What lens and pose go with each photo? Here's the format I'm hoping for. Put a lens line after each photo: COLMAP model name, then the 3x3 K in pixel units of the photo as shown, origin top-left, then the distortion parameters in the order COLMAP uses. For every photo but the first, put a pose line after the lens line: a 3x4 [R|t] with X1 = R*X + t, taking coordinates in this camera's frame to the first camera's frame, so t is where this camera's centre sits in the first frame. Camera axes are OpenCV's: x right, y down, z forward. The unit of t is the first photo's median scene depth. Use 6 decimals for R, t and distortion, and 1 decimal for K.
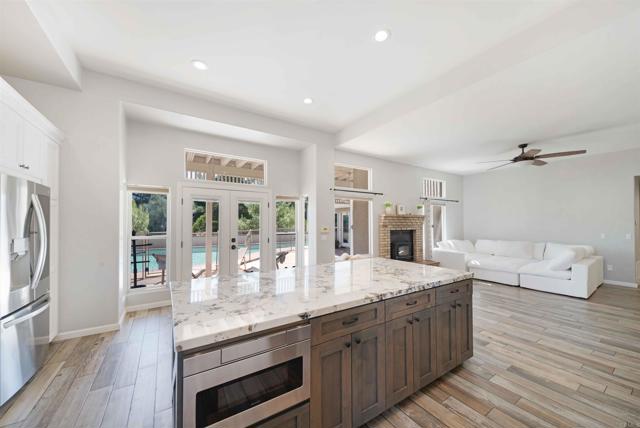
lens RADIAL K [[230.8, 0, 324.5], [0, 230.8, 219.6], [0, 0, 1]] dist [-0.000549, -0.000085]
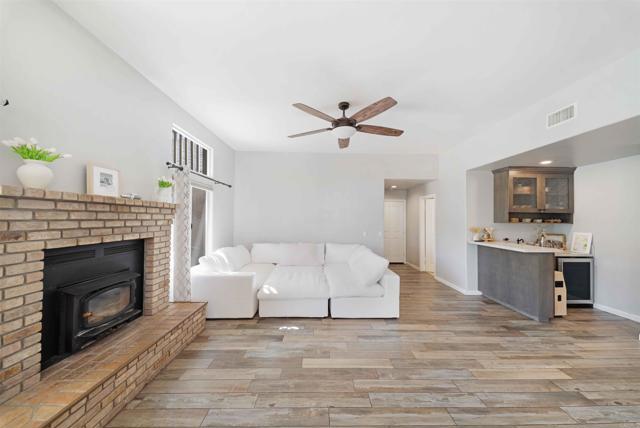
lens RADIAL K [[228.2, 0, 320.0], [0, 228.2, 214.0], [0, 0, 1]] dist [0.000681, -0.000017]
pose [[0.531036, 0.023180, 0.847032, 0.229022], [-0.022034, 0.999665, -0.013544, 0.001201], [-0.847062, -0.011471, 0.531370, 0.582900]]
